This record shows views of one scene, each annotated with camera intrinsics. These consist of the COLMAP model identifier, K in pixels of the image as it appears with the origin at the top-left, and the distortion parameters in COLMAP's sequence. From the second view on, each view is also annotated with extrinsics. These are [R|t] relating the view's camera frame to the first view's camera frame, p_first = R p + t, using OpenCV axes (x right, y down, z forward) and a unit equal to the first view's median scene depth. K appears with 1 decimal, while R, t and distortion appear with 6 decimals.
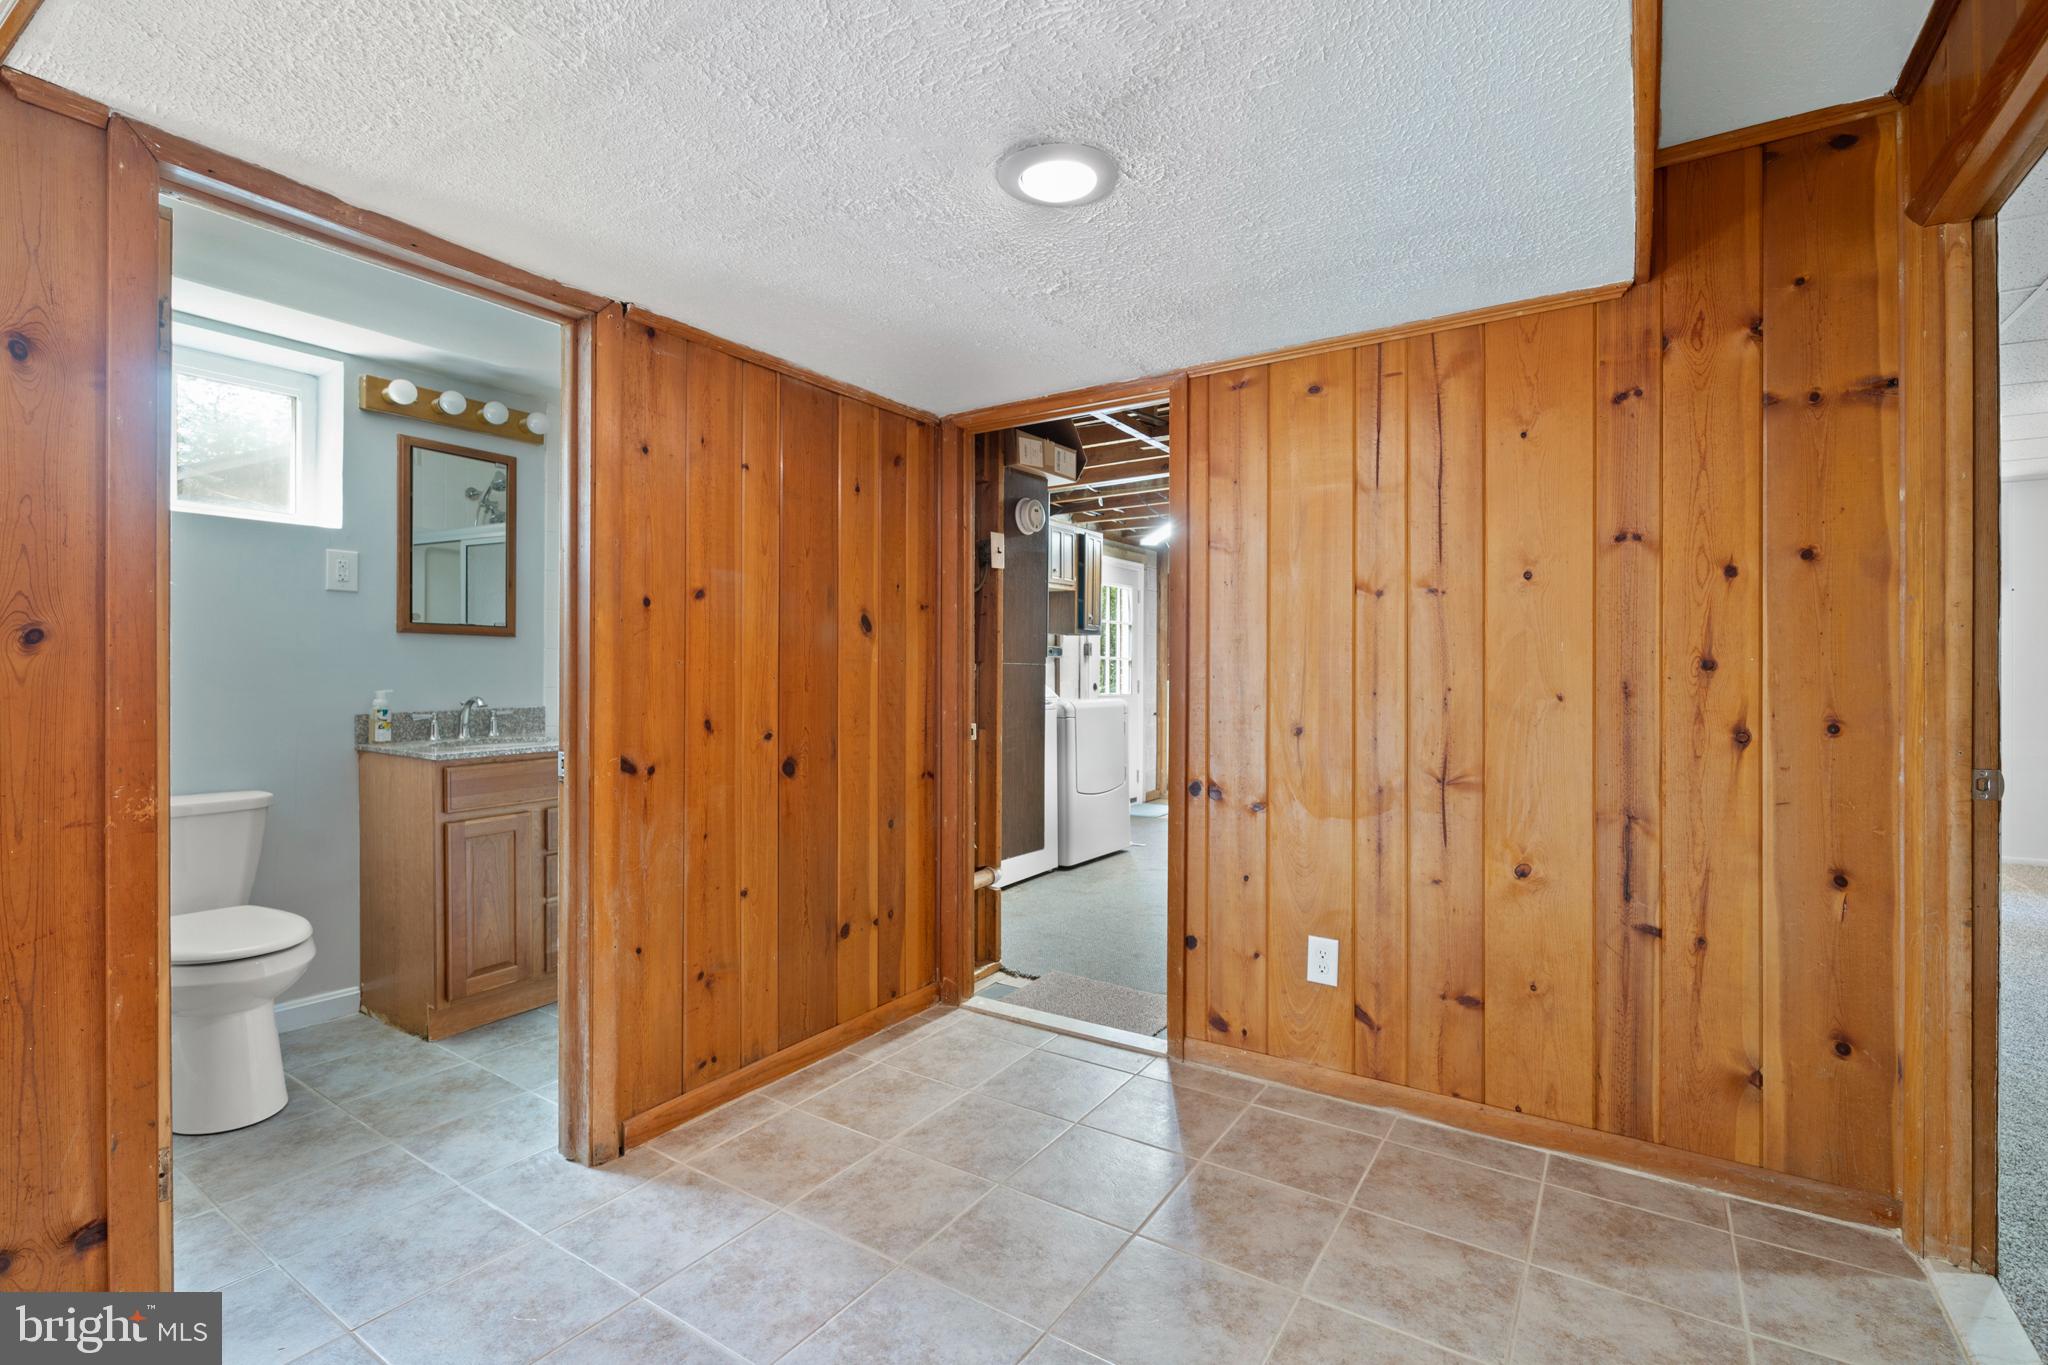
lens RADIAL K [[916.5, 0, 1019.6], [0, 916.5, 684.4], [0, 0, 1]] dist [-0.002713, -0.000818]
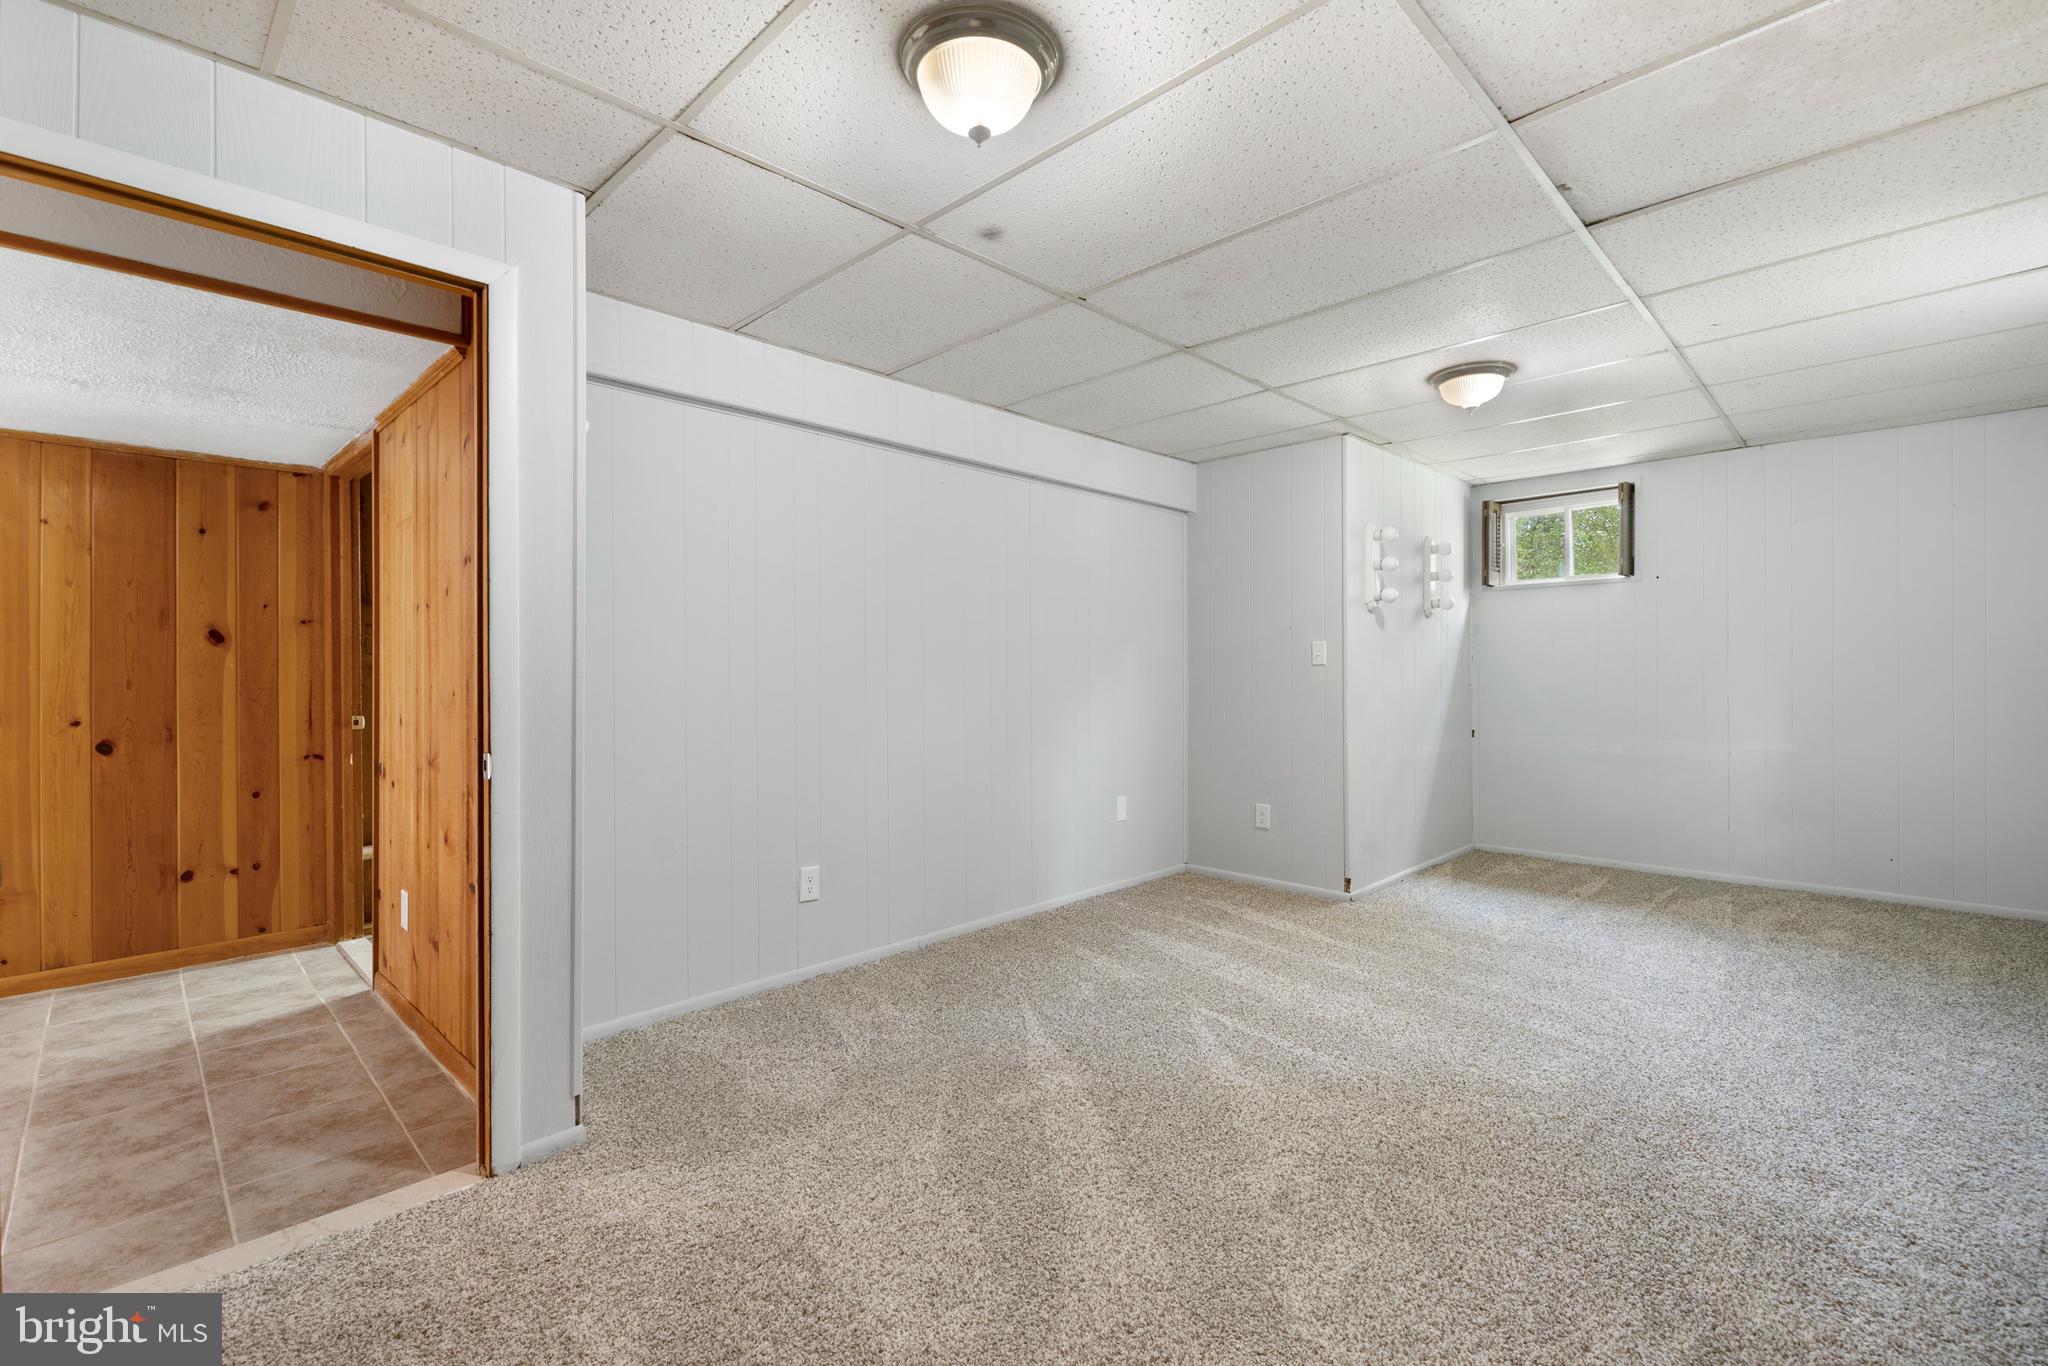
lens RADIAL K [[892.4, 0, 1033.5], [0, 892.4, 676.7], [0, 0, 1]] dist [-0.005283, -0.000503]
pose [[0.983491, -0.007715, -0.180793, 1.308124], [0.007217, 0.999968, -0.003410, 0.002360], [0.180813, 0.002049, 0.983515, -0.009839]]
